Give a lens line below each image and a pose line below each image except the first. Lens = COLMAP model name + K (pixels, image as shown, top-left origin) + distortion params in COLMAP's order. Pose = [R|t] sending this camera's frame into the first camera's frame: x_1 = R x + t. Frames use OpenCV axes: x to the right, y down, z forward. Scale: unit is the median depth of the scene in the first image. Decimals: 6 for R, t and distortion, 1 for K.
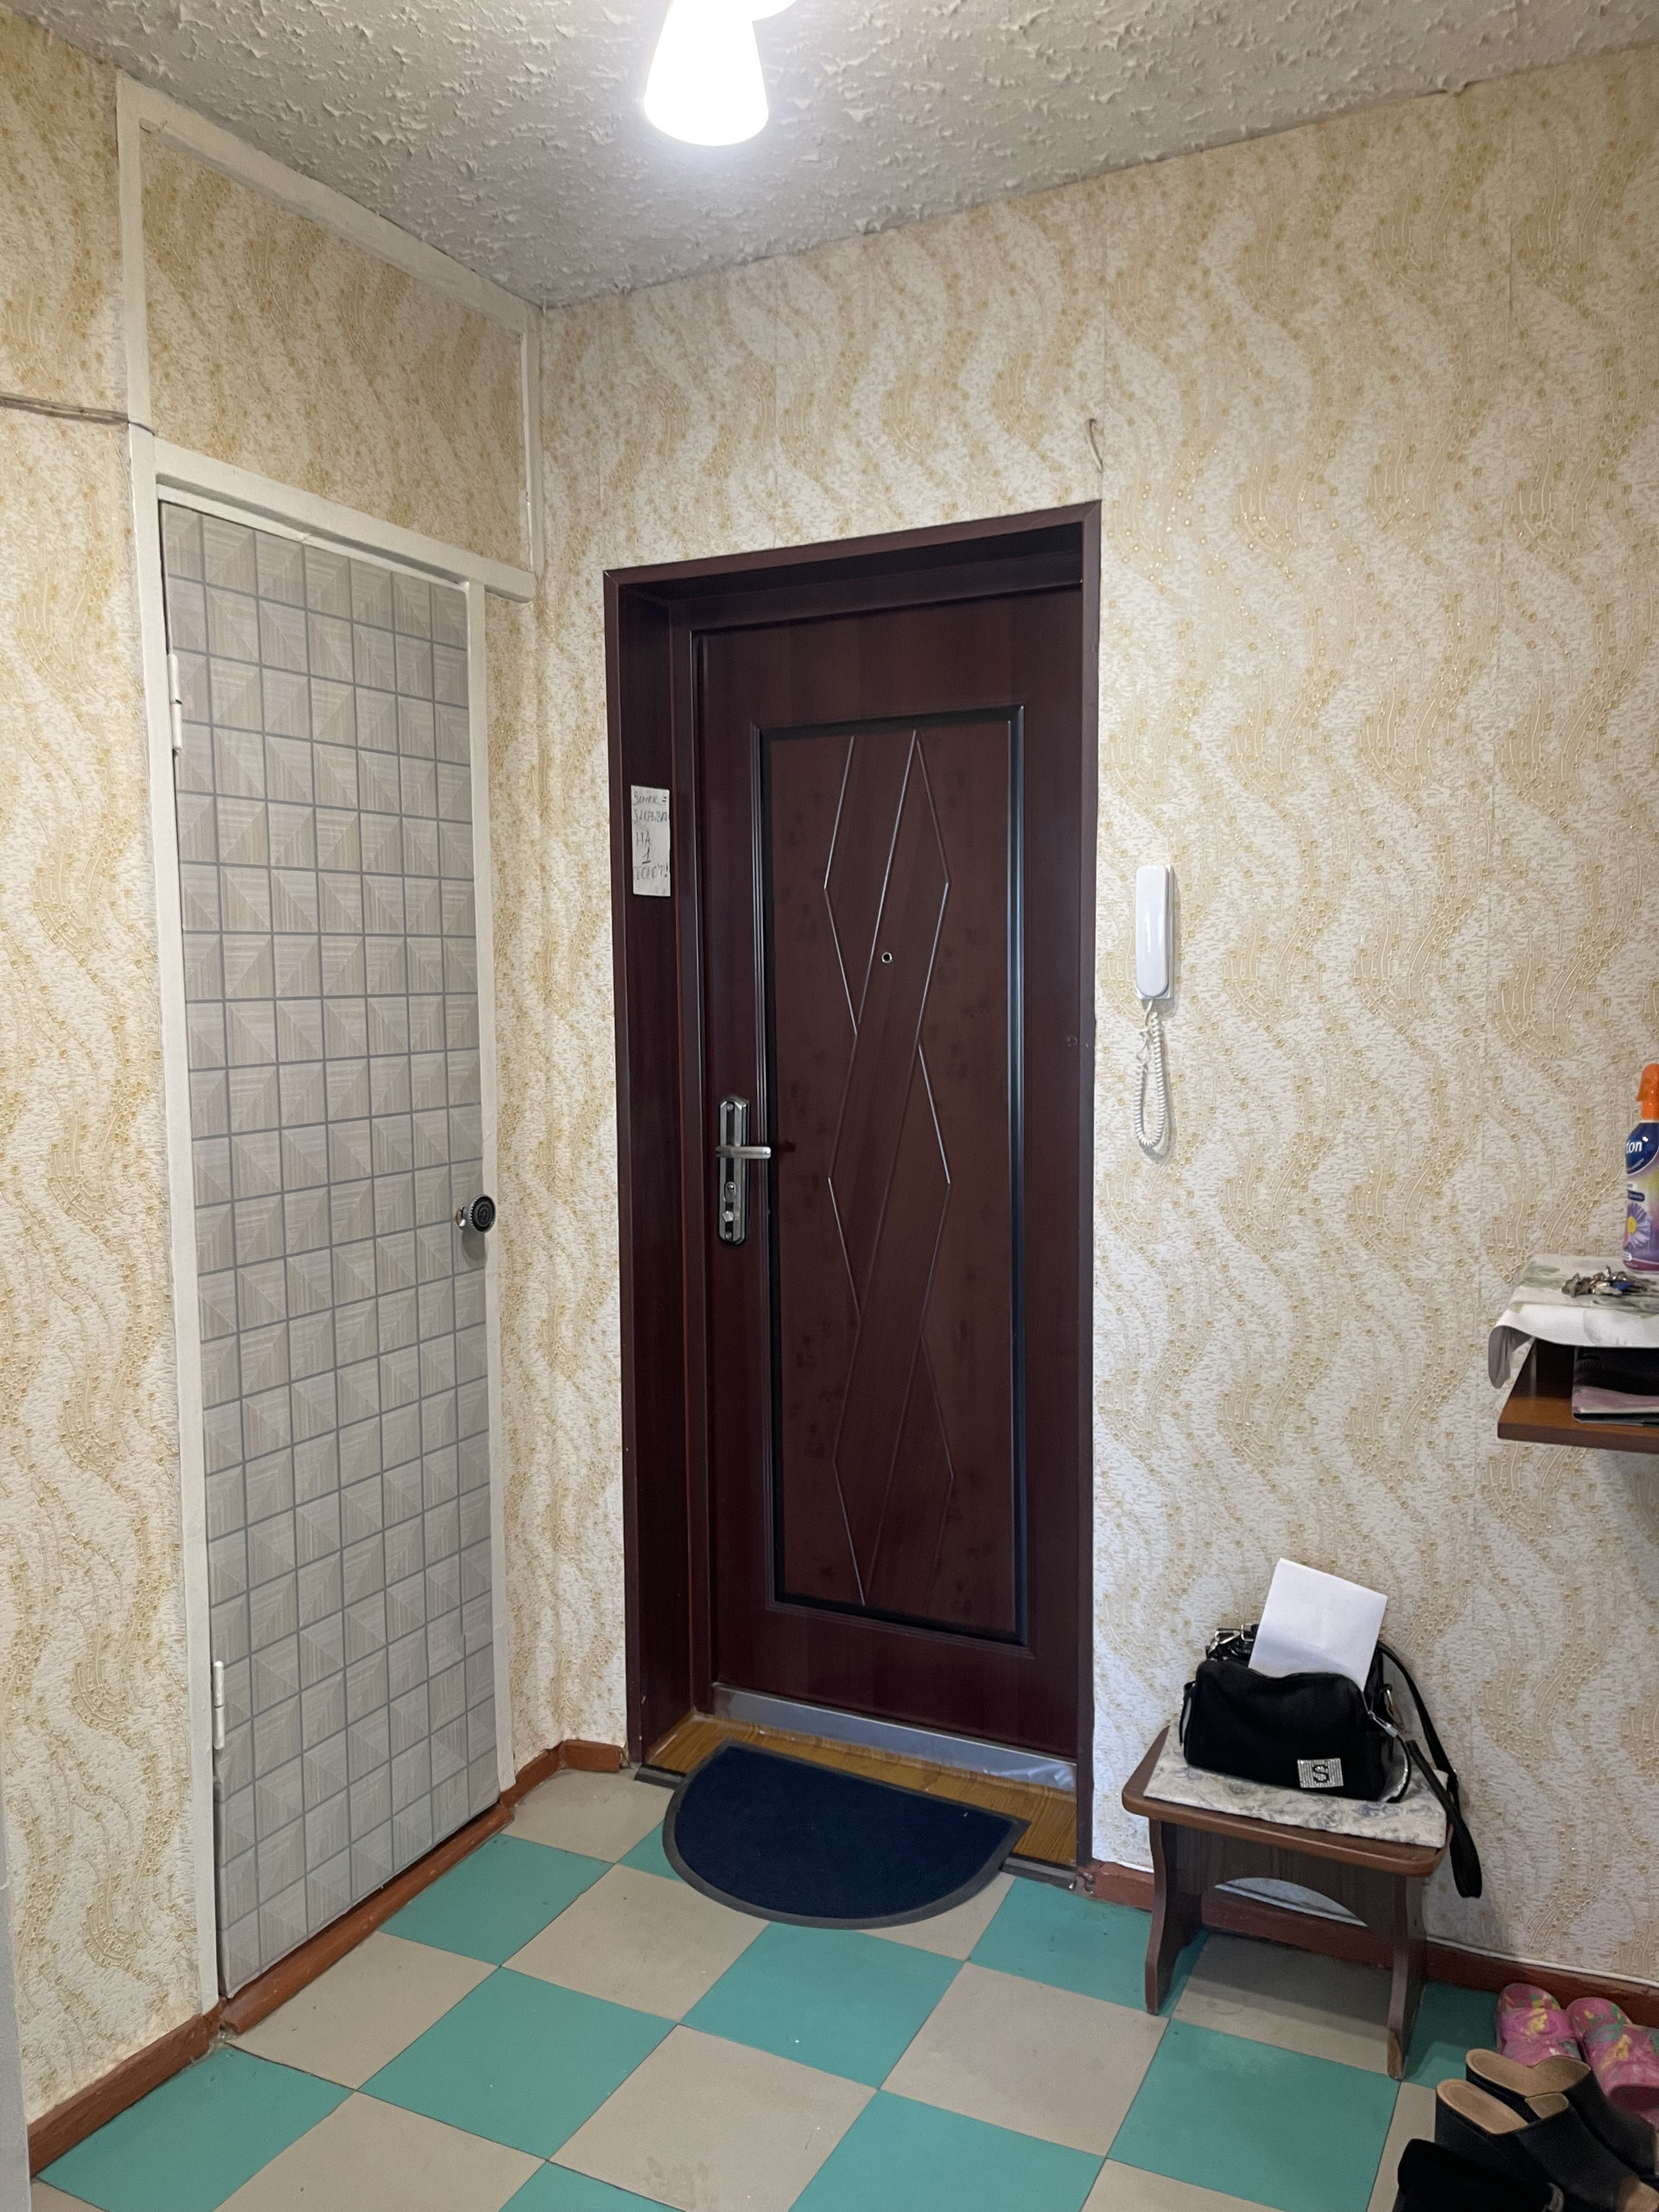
lens RADIAL K [[1658.0, 0, 812.3], [0, 1658.0, 1107.8], [0, 0, 1]] dist [0.052250, -0.072825]
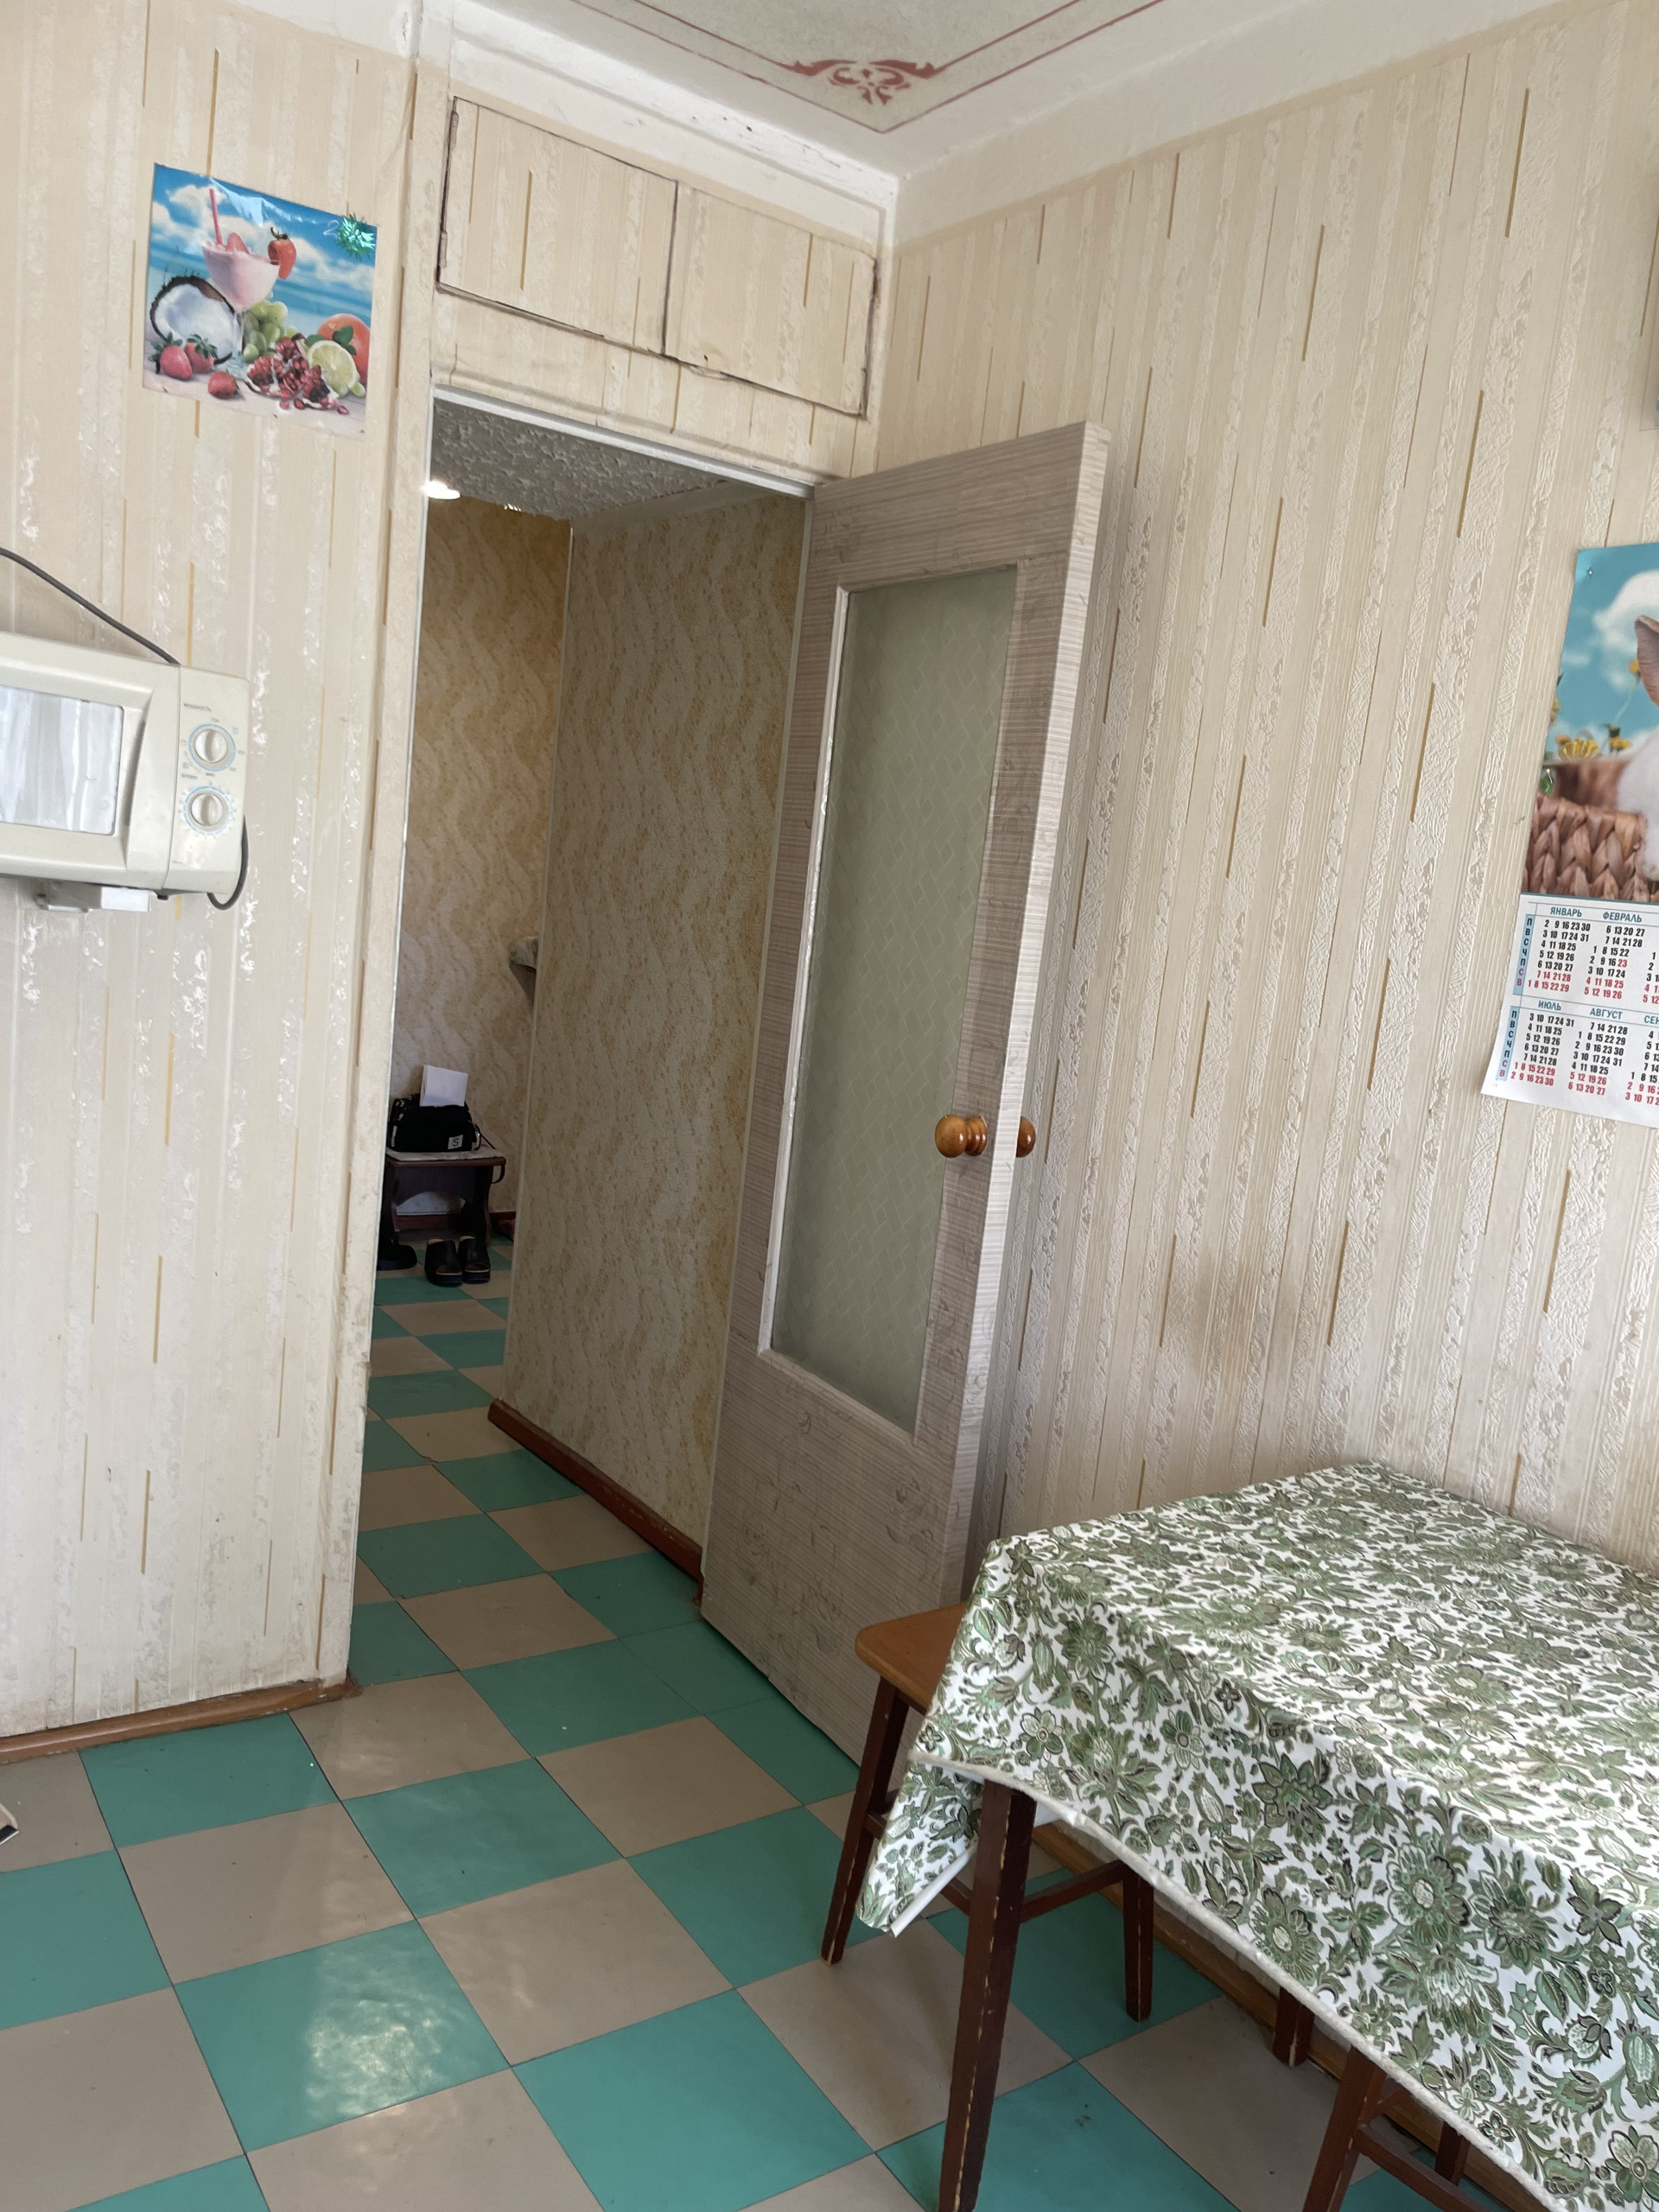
lens RADIAL K [[1658.0, 0, 840.0], [0, 1658.0, 1105.1], [0, 0, 1]] dist [0.052250, -0.072825]
pose [[0.459202, -0.062783, 0.886111, -1.575888], [-0.039034, 0.995110, 0.090734, 0.089177], [-0.887474, -0.076254, 0.454506, -0.619479]]
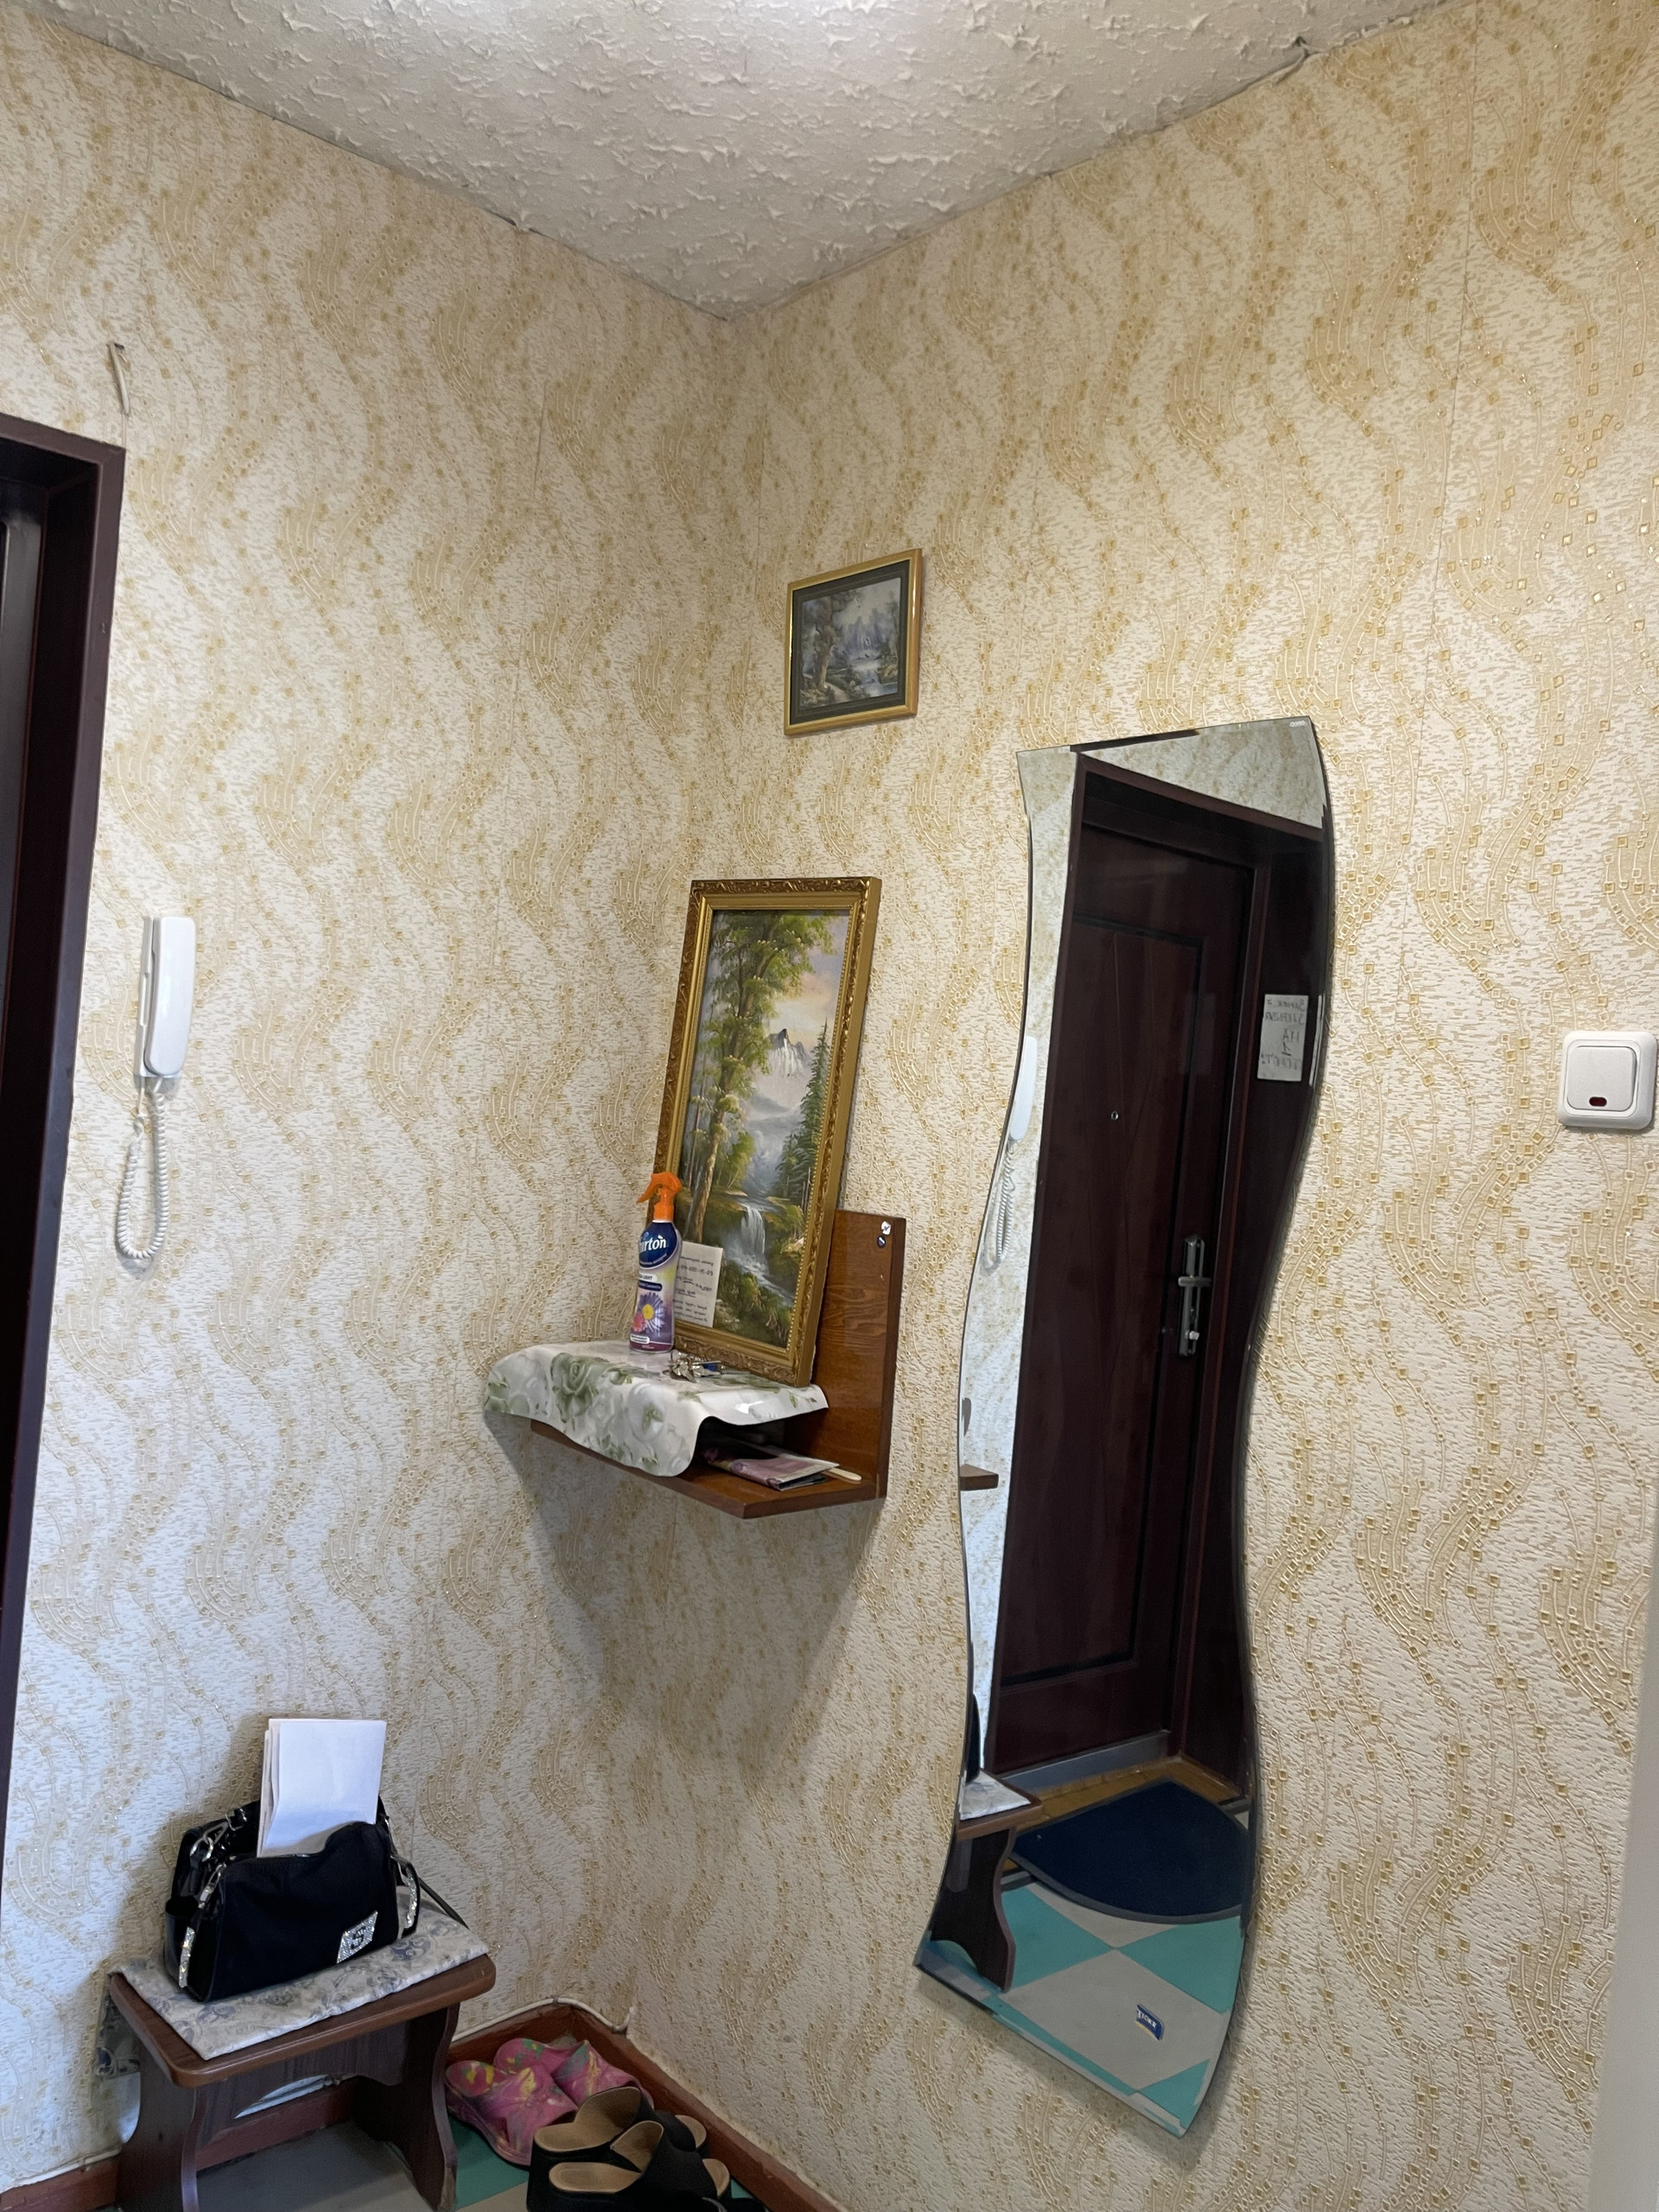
lens RADIAL K [[1658.0, 0, 808.9], [0, 1658.0, 1103.5], [0, 0, 1]] dist [0.052250, -0.072825]
pose [[0.358183, 0.036964, 0.932919, -0.461386], [-0.014799, 0.999315, -0.033913, -0.030673], [-0.933534, -0.001659, 0.358485, 0.421983]]
